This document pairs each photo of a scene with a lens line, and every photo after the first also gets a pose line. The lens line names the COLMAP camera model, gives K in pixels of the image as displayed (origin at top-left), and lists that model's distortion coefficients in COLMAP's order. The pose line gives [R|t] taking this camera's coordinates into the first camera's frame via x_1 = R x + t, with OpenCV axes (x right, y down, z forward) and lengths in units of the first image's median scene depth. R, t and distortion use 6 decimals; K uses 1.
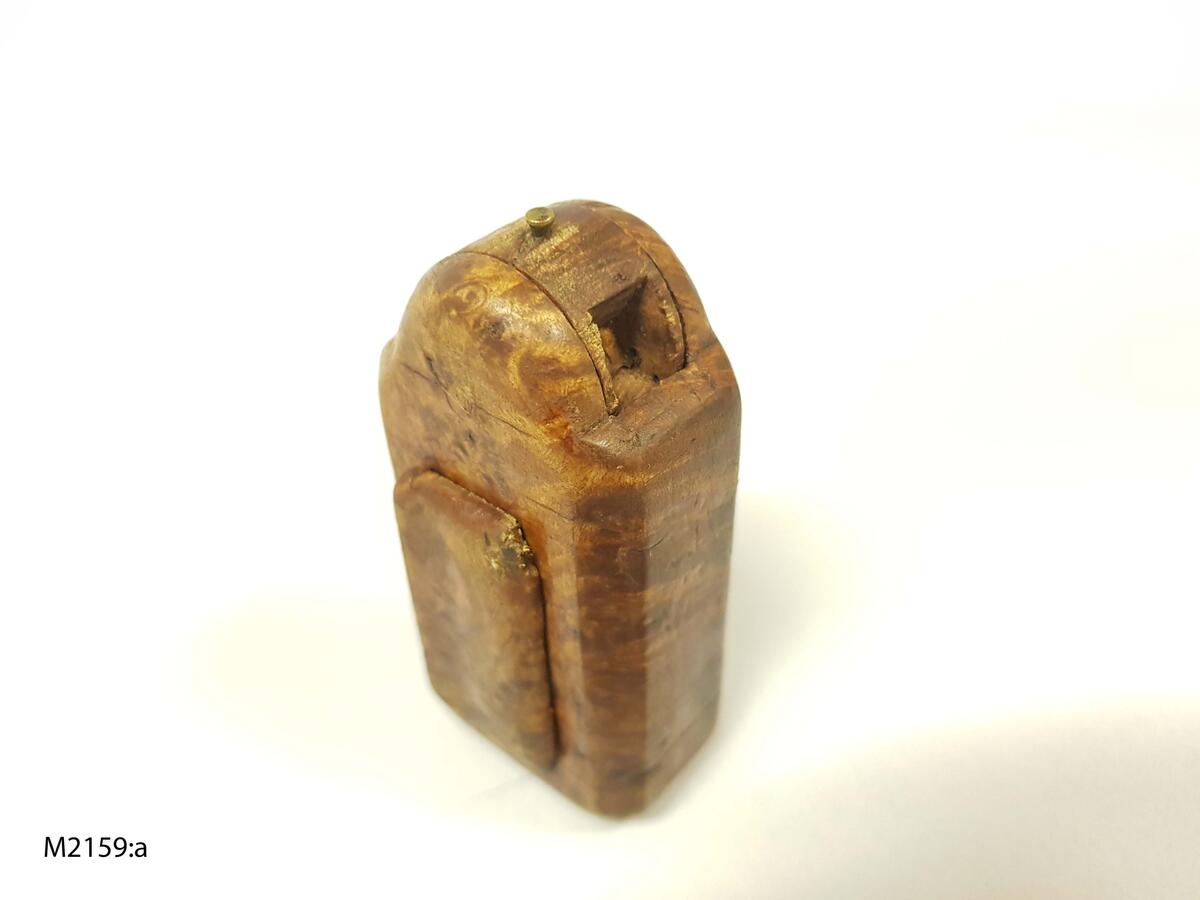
lens RADIAL K [[909.2, 0, 600.0], [0, 909.2, 450.0], [0, 0, 1]] dist [-0.000008, -0.000115]
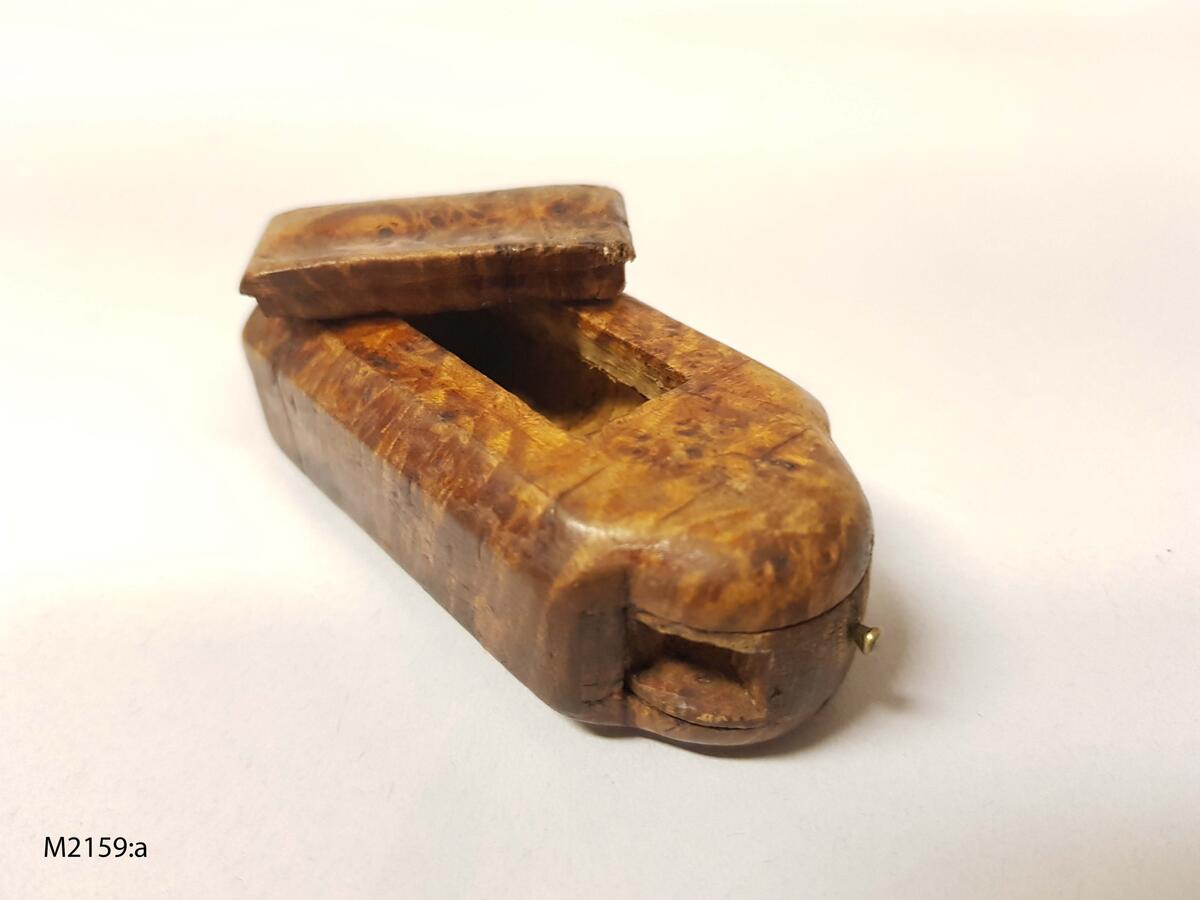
lens RADIAL K [[909.2, 0, 600.0], [0, 909.2, 450.0], [0, 0, 1]] dist [-0.000008, -0.000115]
pose [[-0.568111, 0.822751, 0.018183, -0.102451], [-0.822674, -0.567207, -0.038530, 0.094871], [-0.021387, -0.036849, 0.999092, 0.096077]]
